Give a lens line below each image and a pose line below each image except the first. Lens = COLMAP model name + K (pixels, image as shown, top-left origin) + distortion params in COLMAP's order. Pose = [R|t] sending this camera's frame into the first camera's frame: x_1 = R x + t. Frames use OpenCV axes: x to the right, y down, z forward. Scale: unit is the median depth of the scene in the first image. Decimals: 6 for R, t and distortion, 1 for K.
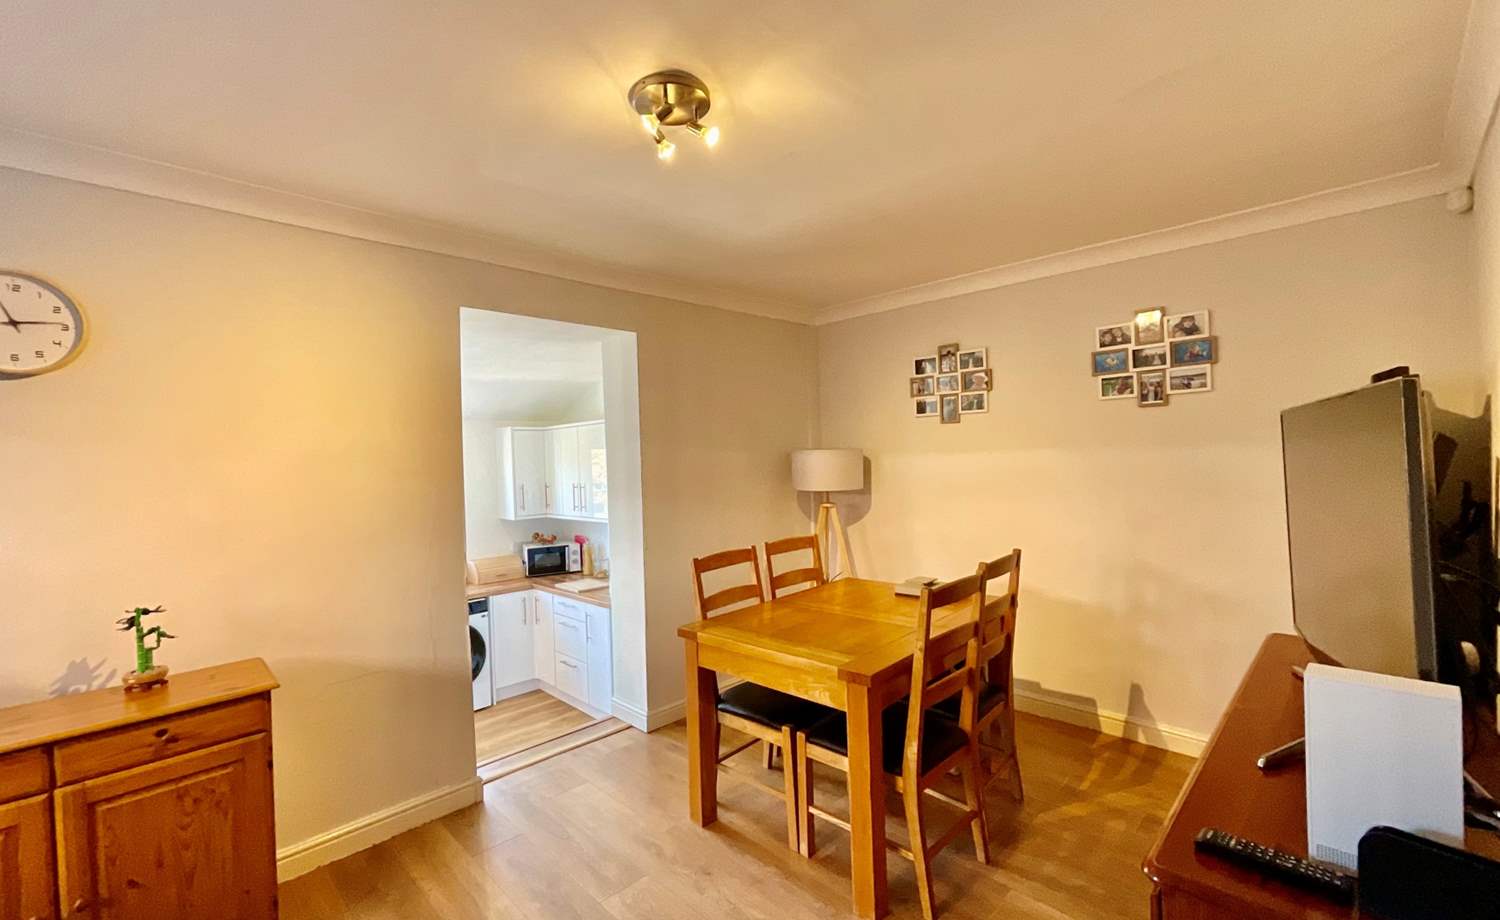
lens RADIAL K [[614.1, 0, 750.0], [0, 614.1, 460.0], [0, 0, 1]] dist [-0.000443, 0.000001]
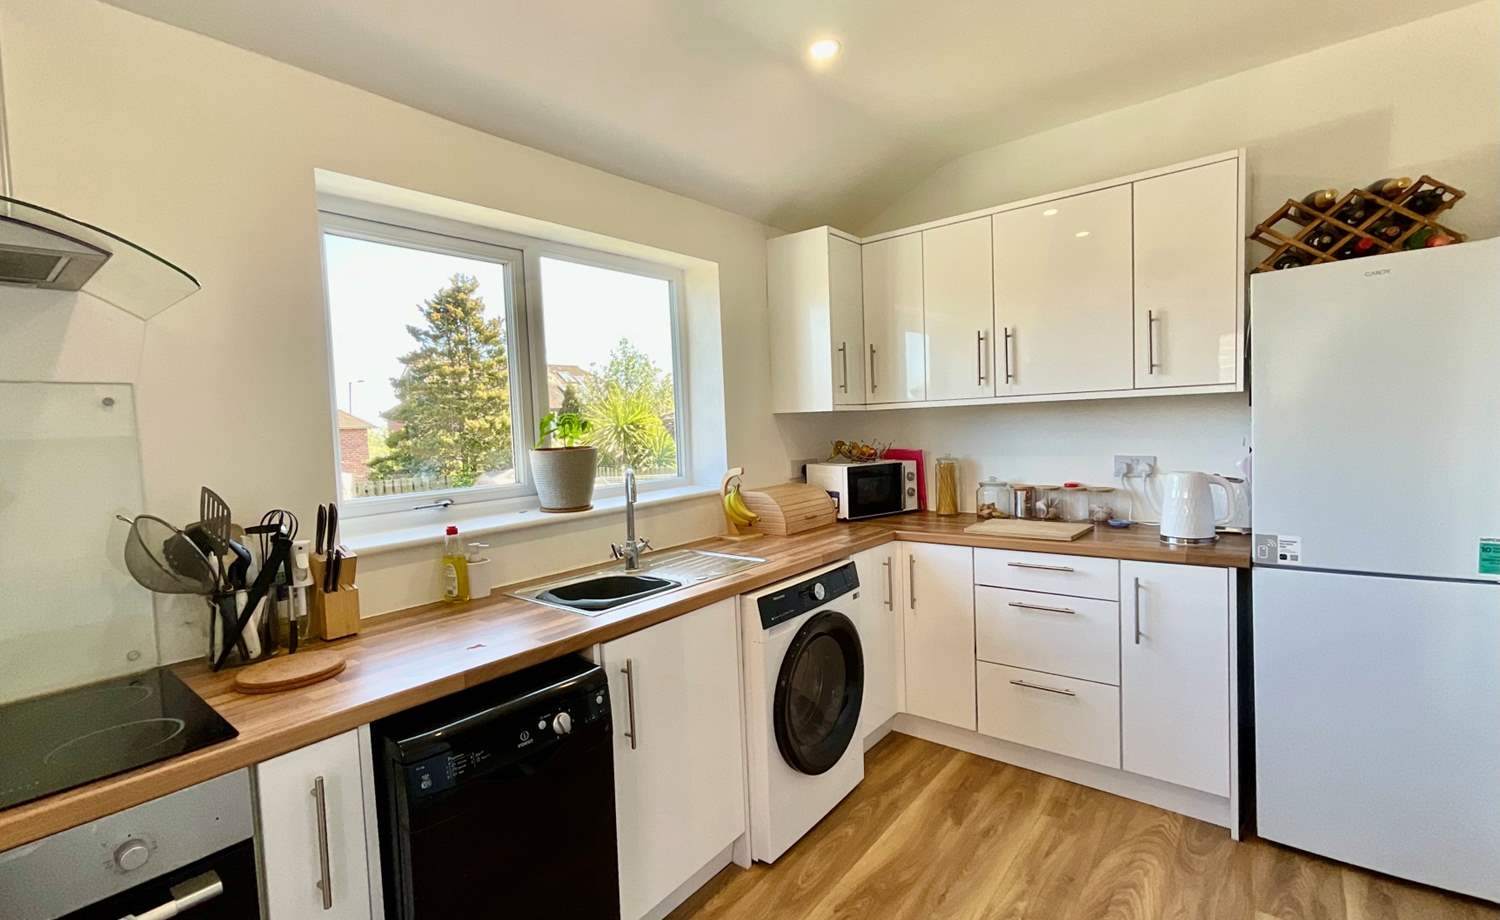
lens RADIAL K [[643.8, 0, 763.2], [0, 643.8, 459.4], [0, 0, 1]] dist [-0.045816, 0.000019]
pose [[0.996658, 0.005072, 0.081531, -0.549768], [-0.008760, 0.998952, 0.044932, 0.131632], [-0.081218, -0.045496, 0.995657, 0.527276]]
